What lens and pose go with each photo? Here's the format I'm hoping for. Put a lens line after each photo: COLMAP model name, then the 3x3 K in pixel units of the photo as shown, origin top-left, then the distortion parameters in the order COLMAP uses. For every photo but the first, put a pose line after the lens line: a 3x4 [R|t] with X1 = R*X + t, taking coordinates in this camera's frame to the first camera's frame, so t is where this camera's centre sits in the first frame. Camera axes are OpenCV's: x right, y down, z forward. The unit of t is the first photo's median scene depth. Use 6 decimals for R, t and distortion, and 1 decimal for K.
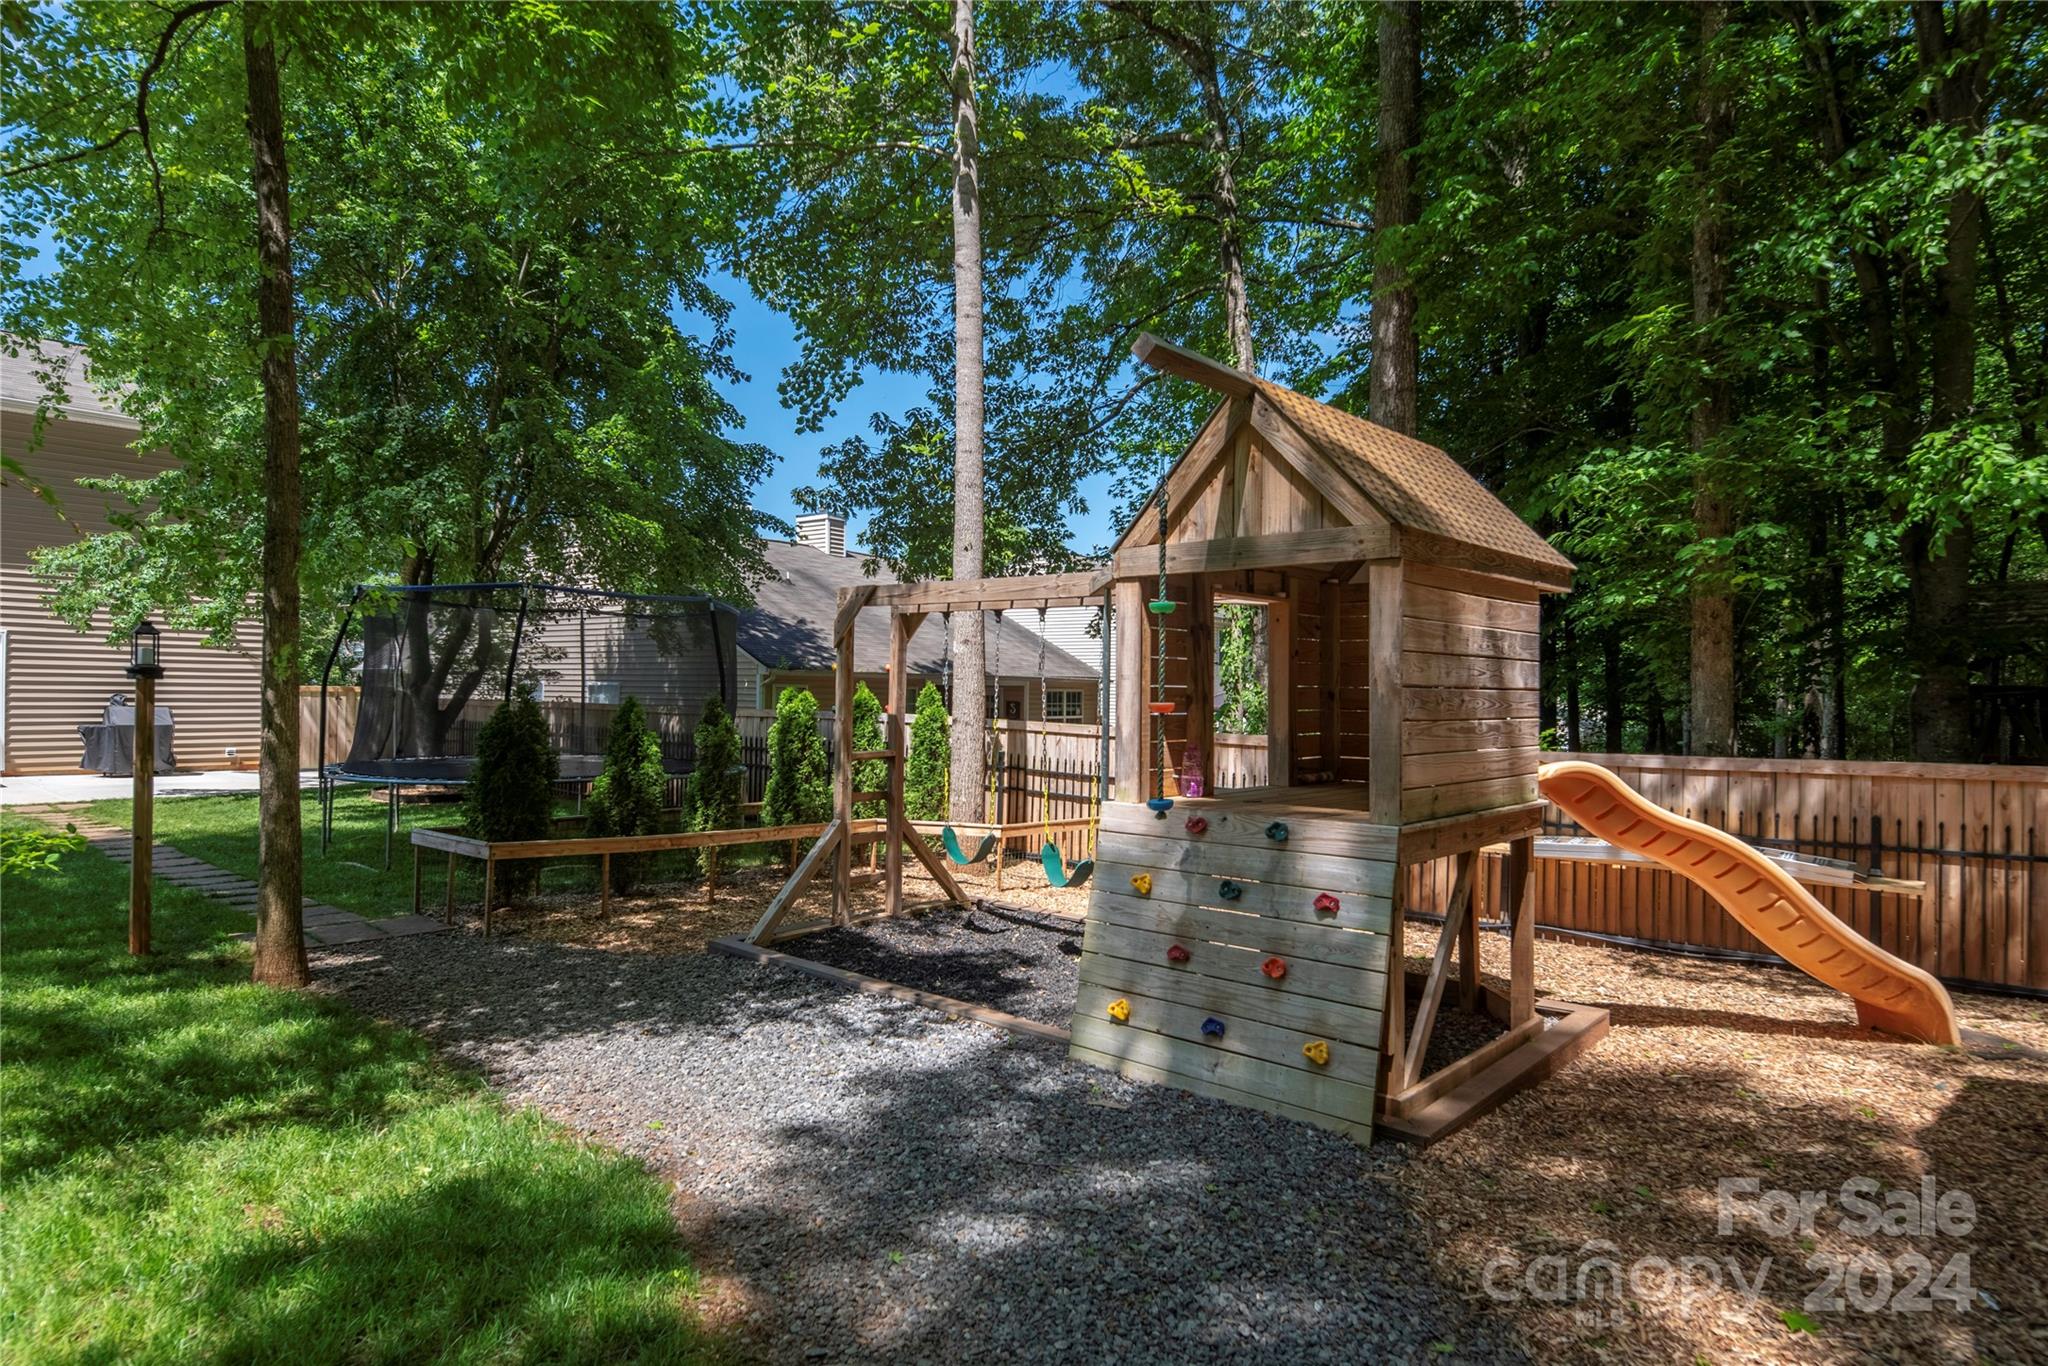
lens RADIAL K [[1166.7, 0, 1024.0], [0, 1166.7, 683.0], [0, 0, 1]] dist [0.023292, 0.000538]
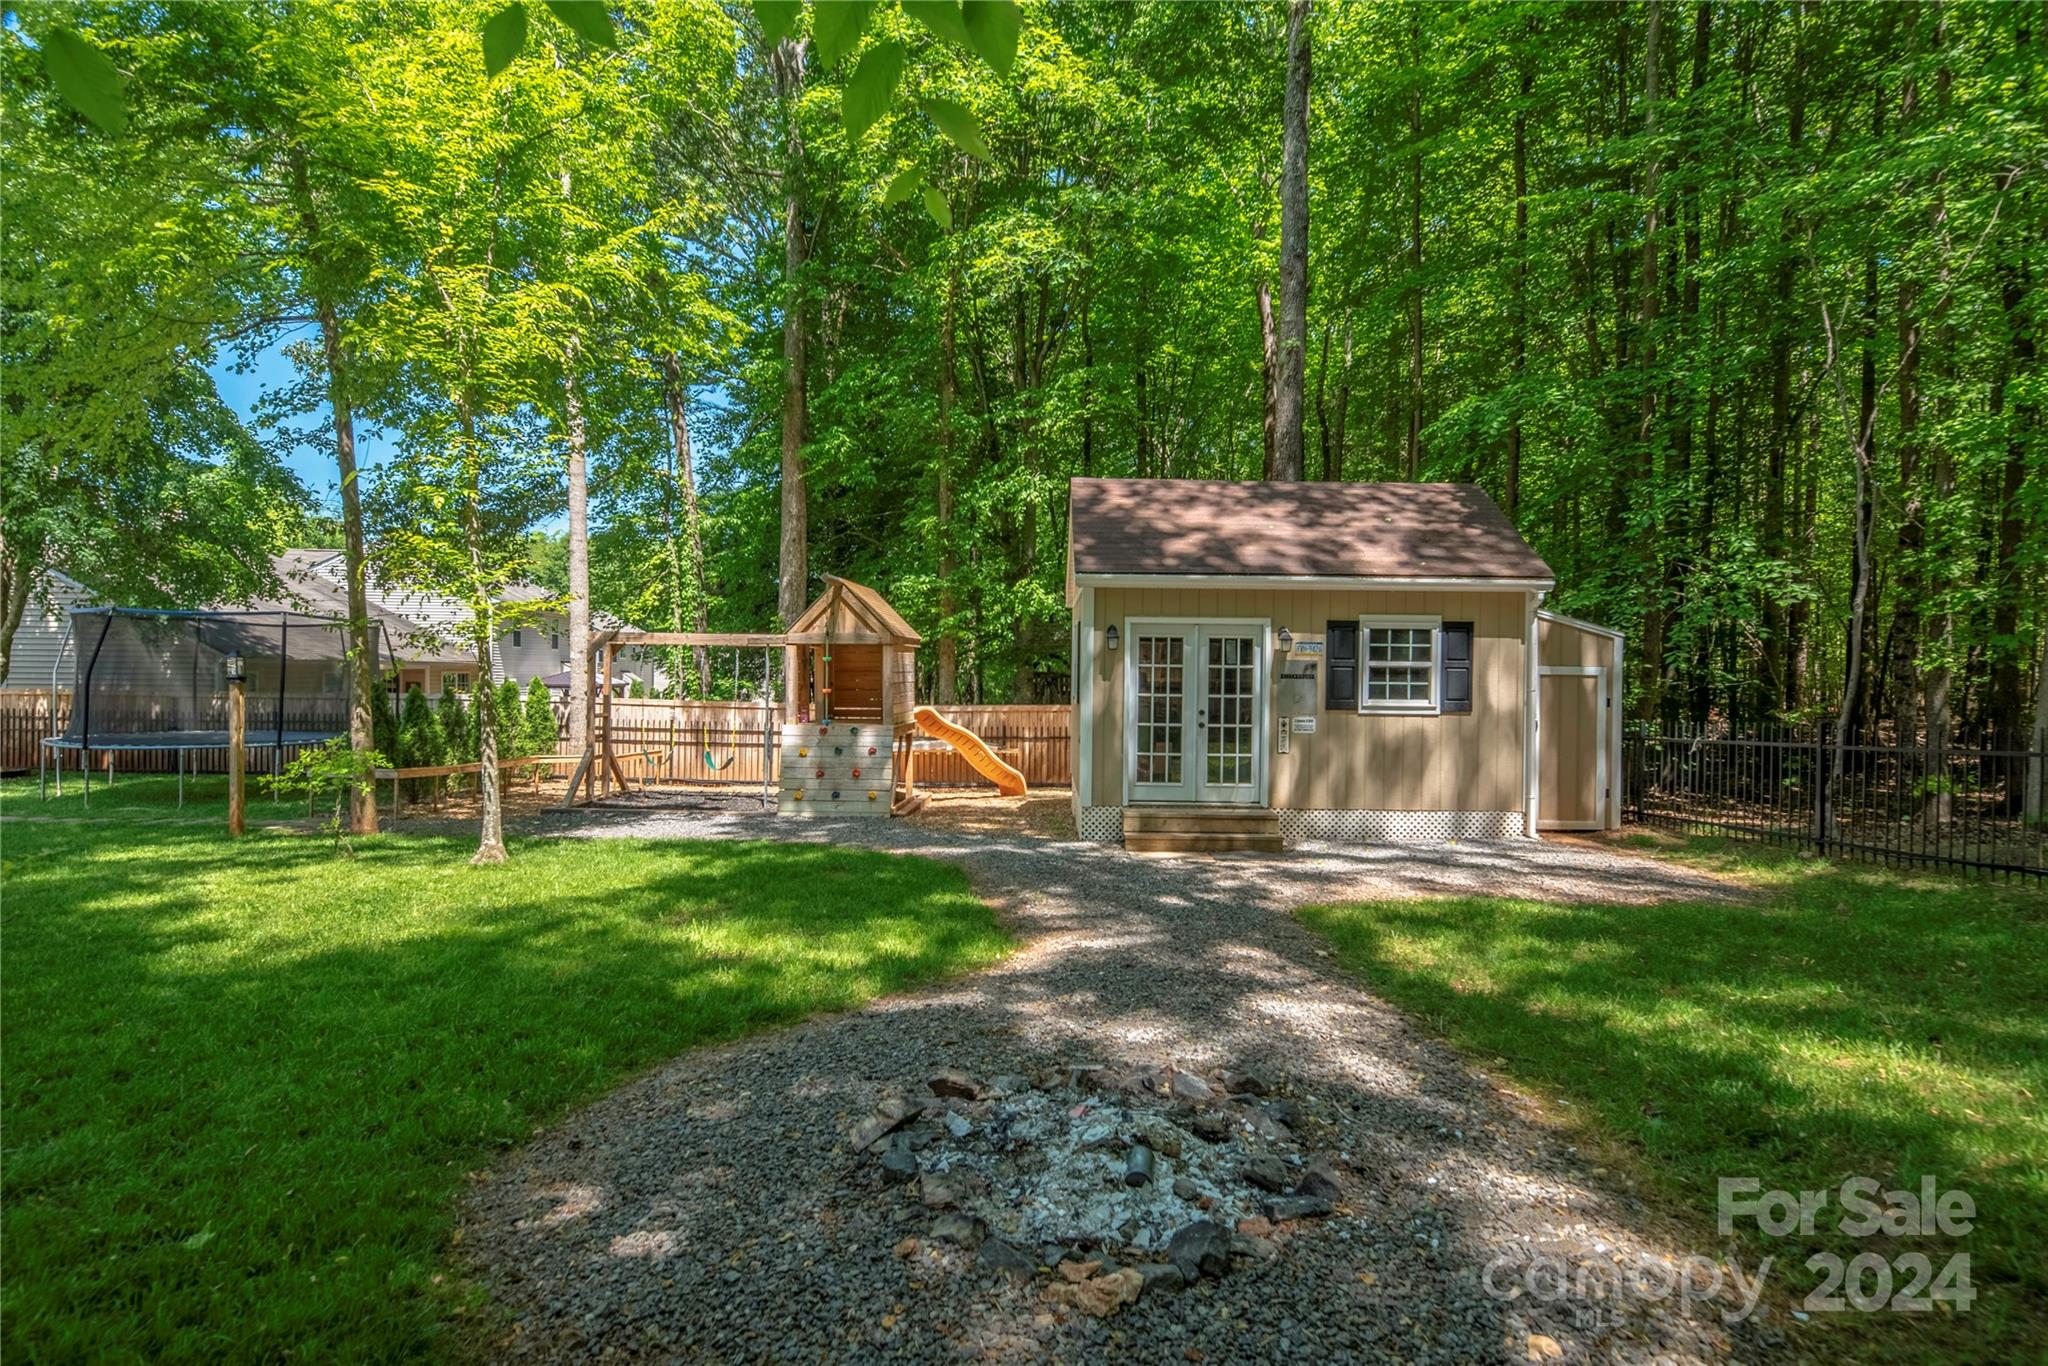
lens RADIAL K [[1121.5, 0, 1024.0], [0, 1121.5, 683.0], [0, 0, 1]] dist [0.000051, -0.000003]
pose [[0.792882, -0.011211, 0.609272, -0.806688], [-0.003072, 0.999745, 0.022394, -0.042200], [-0.609367, -0.019627, 0.792645, -1.059405]]
